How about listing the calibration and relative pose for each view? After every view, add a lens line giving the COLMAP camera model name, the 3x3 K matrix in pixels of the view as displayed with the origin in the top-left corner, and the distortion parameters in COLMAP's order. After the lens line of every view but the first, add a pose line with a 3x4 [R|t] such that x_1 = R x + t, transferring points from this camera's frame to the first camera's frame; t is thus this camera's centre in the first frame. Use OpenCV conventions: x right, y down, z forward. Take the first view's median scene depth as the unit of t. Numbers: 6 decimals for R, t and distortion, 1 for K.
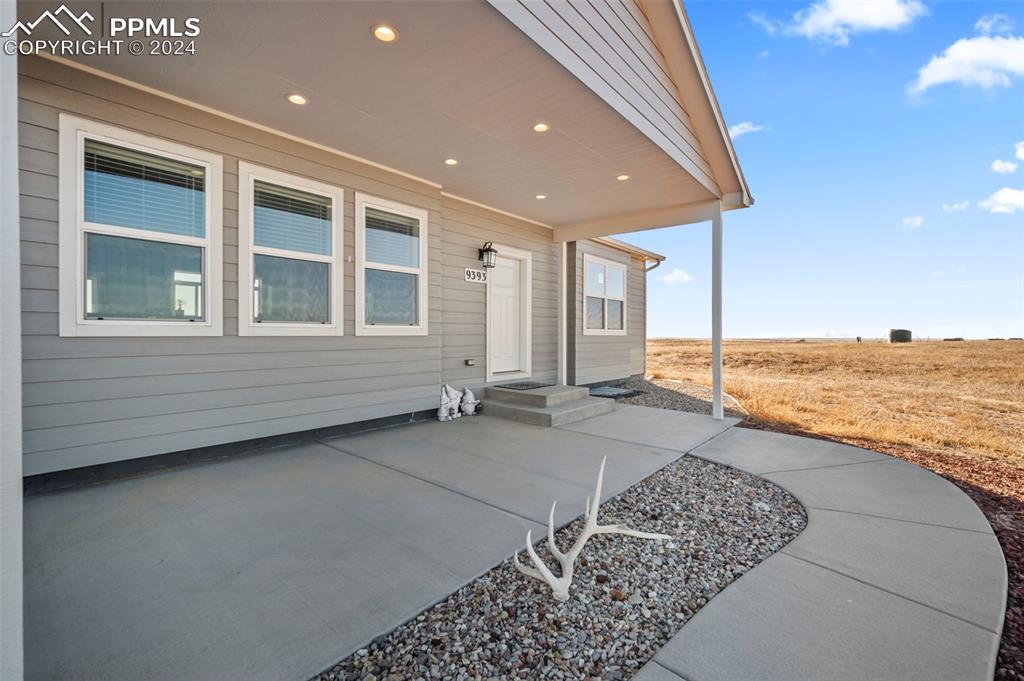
lens RADIAL K [[441.3, 0, 505.1], [0, 441.3, 342.4], [0, 0, 1]] dist [0.000426, 0.000270]
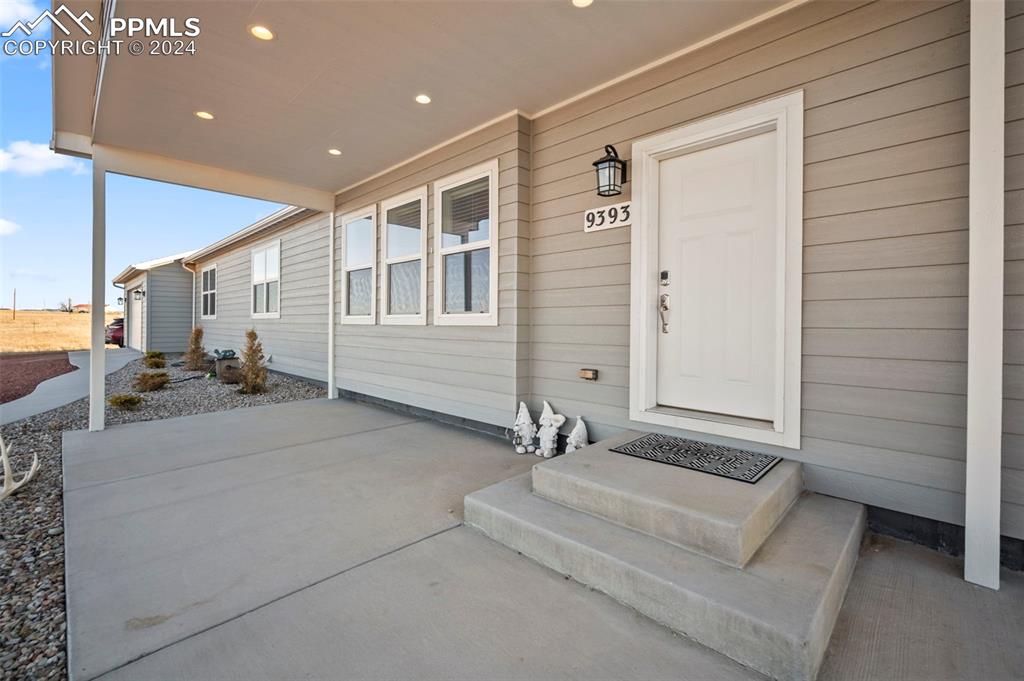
lens RADIAL K [[441.3, 0, 507.0], [0, 441.3, 332.1], [0, 0, 1]] dist [0.000426, 0.000270]
pose [[-0.067549, 0.021038, -0.997494, 0.497959], [-0.017787, 0.999593, 0.022287, -0.019956], [0.997557, 0.019248, -0.067147, 0.937081]]
